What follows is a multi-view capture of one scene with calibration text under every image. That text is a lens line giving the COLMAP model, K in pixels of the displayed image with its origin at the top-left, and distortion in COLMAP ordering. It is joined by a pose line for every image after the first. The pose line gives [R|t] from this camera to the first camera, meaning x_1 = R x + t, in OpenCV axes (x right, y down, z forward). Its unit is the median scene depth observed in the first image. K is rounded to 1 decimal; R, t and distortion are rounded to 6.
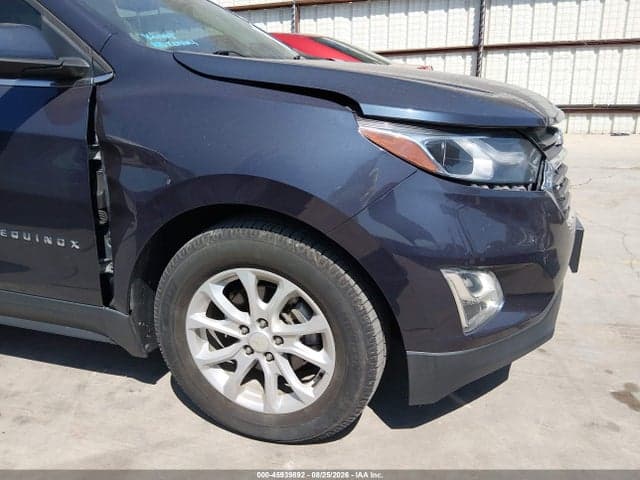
lens RADIAL K [[482.7, 0, 321.9], [0, 482.7, 237.8], [0, 0, 1]] dist [0.110554, -0.193424]
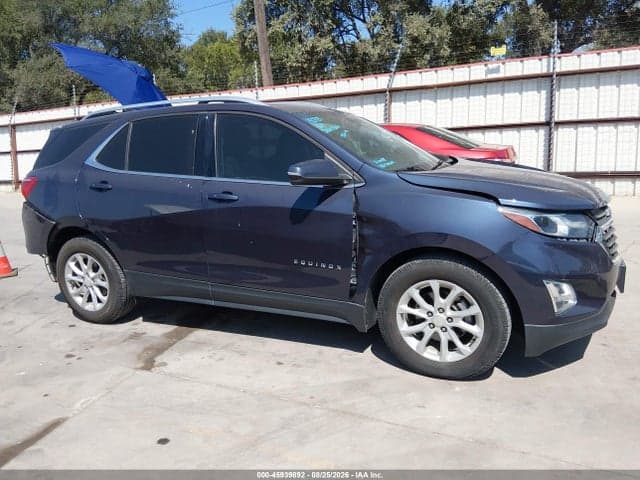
lens RADIAL K [[482.7, 0, 321.9], [0, 482.7, 237.8], [0, 0, 1]] dist [0.110554, -0.193424]
pose [[0.991633, 0.007415, -0.128879, -0.332935], [-0.021724, 0.993697, -0.109979, 0.111000], [0.127251, 0.111858, 0.985543, -0.936116]]
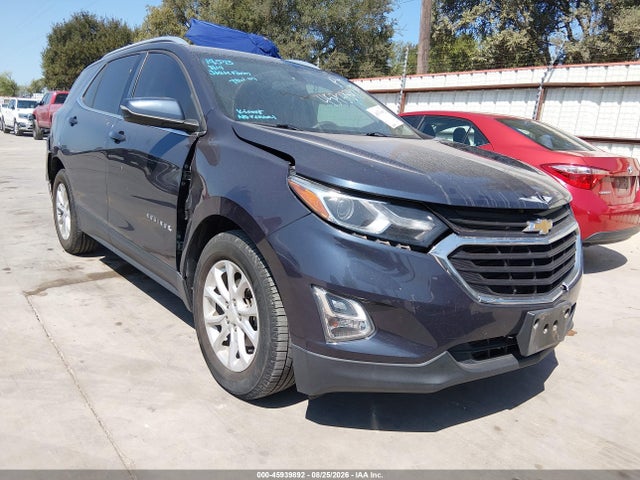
lens RADIAL K [[482.7, 0, 321.9], [0, 482.7, 237.8], [0, 0, 1]] dist [0.110554, -0.193424]
pose [[0.839012, 0.198760, -0.506511, 0.779013], [-0.262325, 0.963323, -0.056511, 0.002366], [0.476702, 0.180285, 0.860379, -0.159887]]
